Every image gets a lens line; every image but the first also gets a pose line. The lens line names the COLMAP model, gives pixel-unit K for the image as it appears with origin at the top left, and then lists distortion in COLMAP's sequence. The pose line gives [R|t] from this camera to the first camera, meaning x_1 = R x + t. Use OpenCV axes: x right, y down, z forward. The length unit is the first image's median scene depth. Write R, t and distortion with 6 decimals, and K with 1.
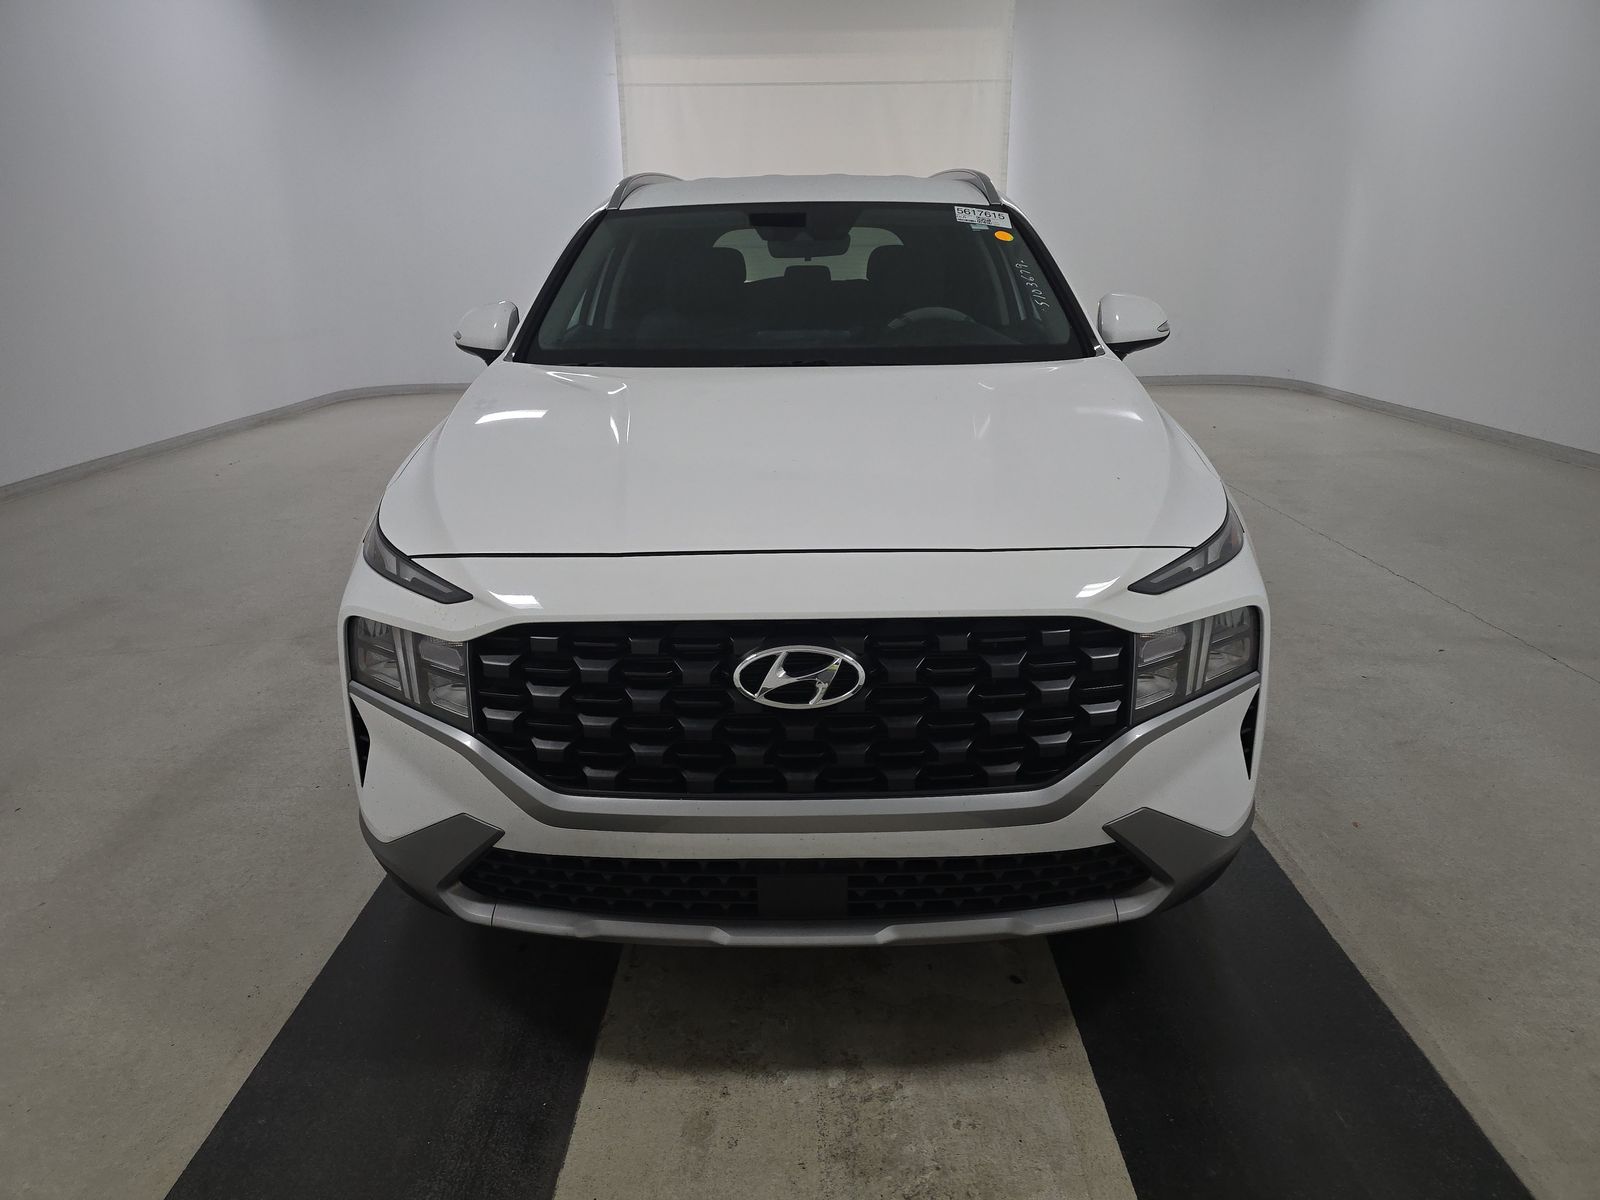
lens RADIAL K [[1080.0, 0, 808.9], [0, 1080.0, 602.2], [0, 0, 1]] dist [0.026646, -0.010042]
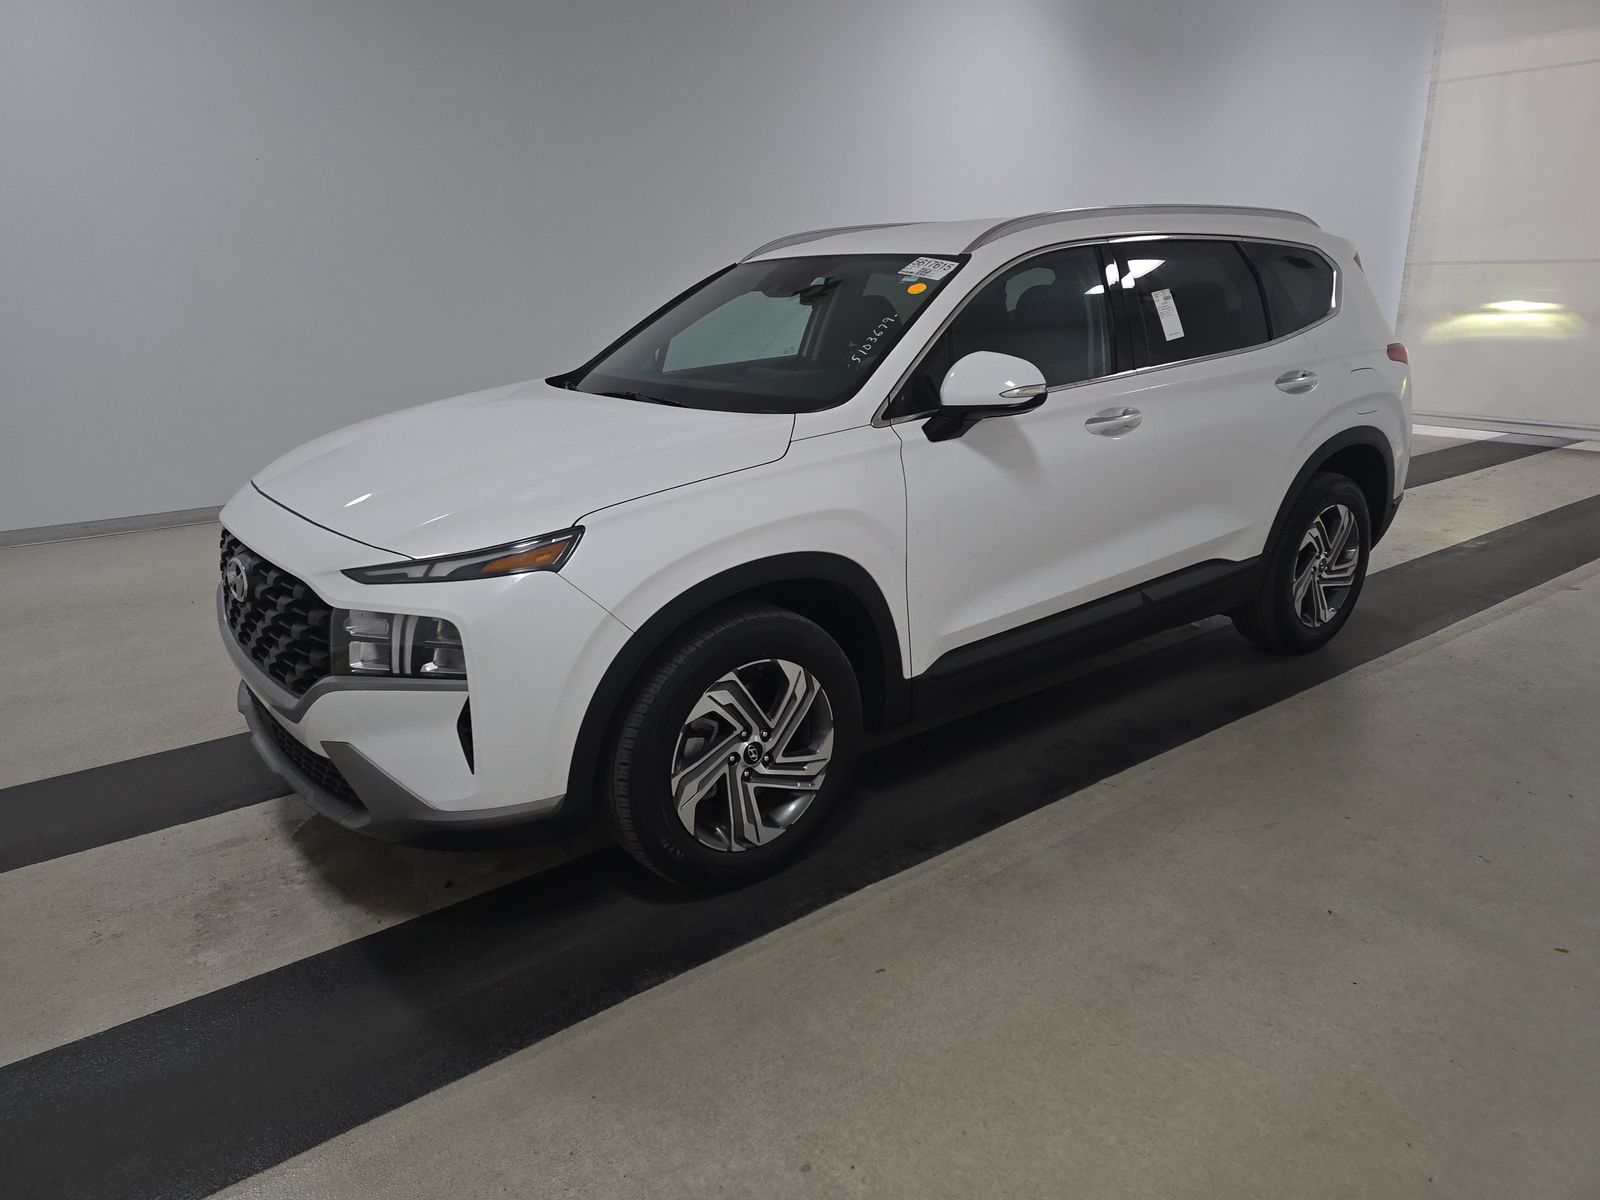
lens RADIAL K [[1080.0, 0, 809.9], [0, 1080.0, 597.3], [0, 0, 1]] dist [0.026646, -0.010042]
pose [[0.617503, 0.223262, -0.754217, 1.533727], [-0.232824, 0.967783, 0.095861, -0.224738], [0.751321, 0.116406, 0.649590, 0.526820]]
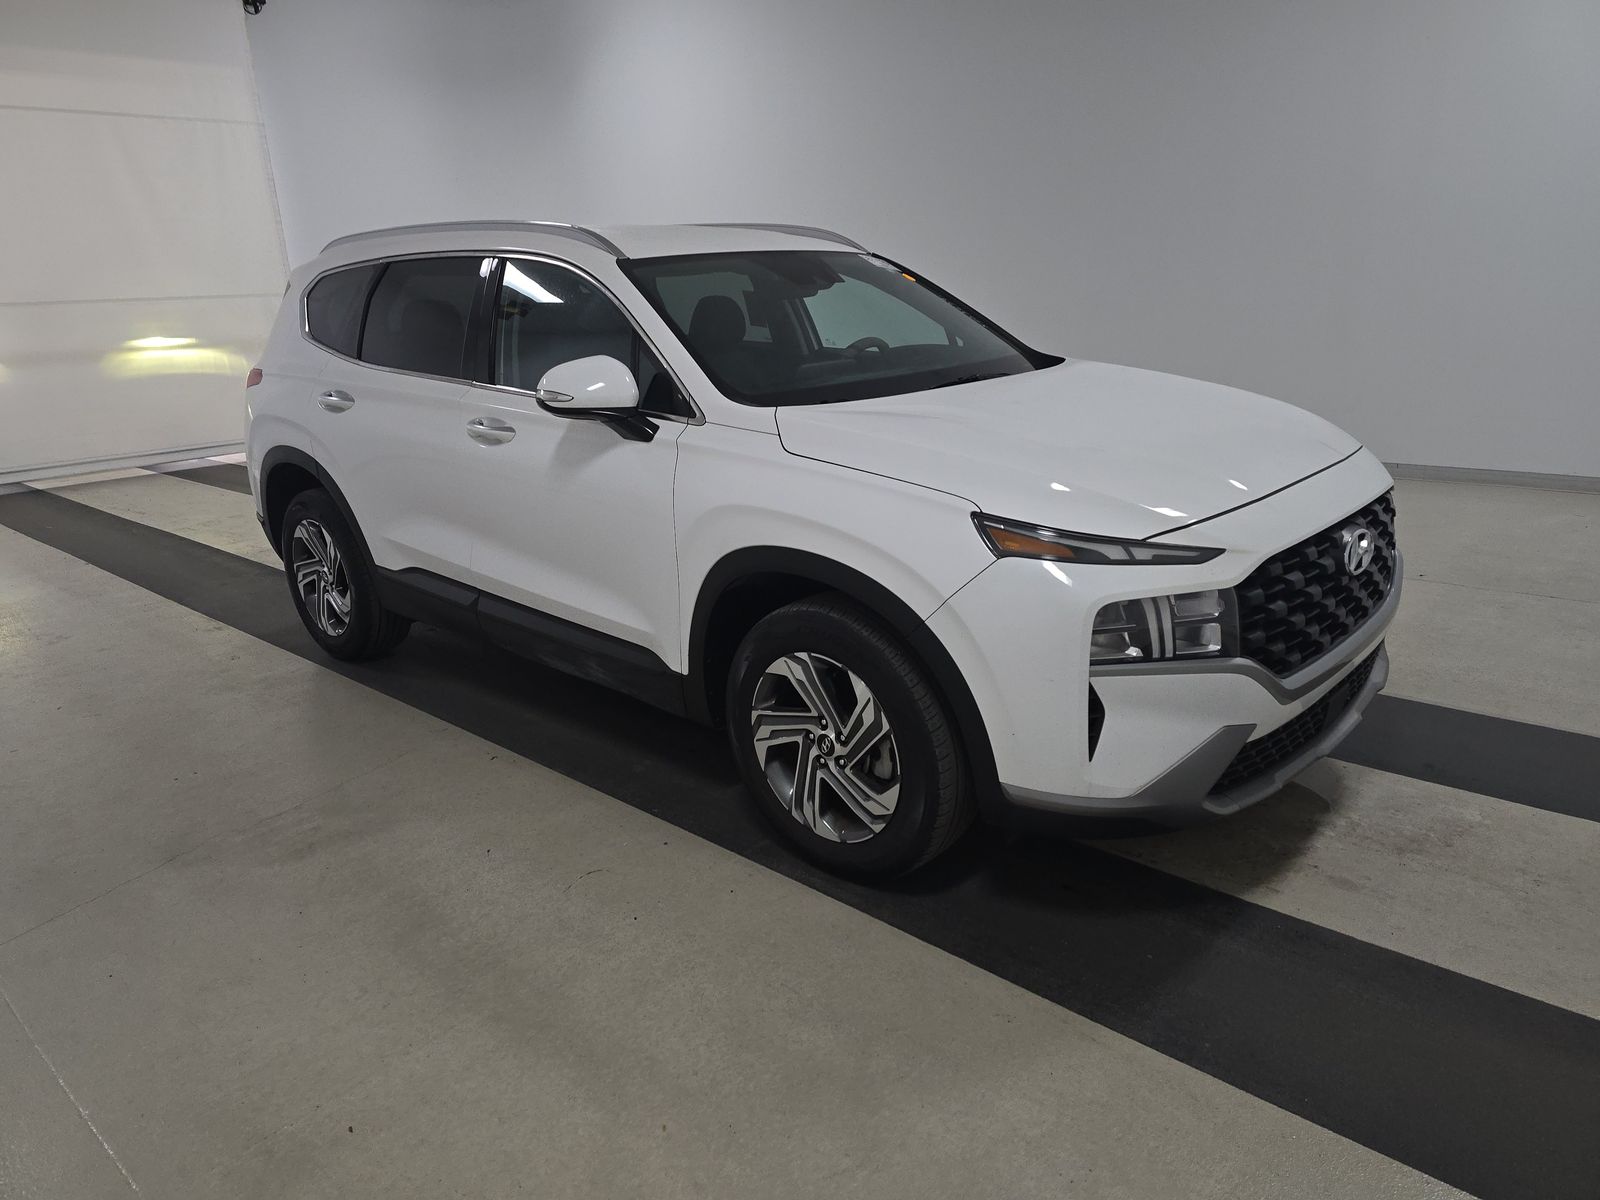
lens RADIAL K [[1080.0, 0, 804.3], [0, 1080.0, 608.5], [0, 0, 1]] dist [0.026646, -0.010042]
pose [[0.668064, -0.242030, 0.703642, -1.440349], [0.267886, 0.960447, 0.076022, -0.155884], [-0.694210, 0.137708, 0.706477, 0.418457]]
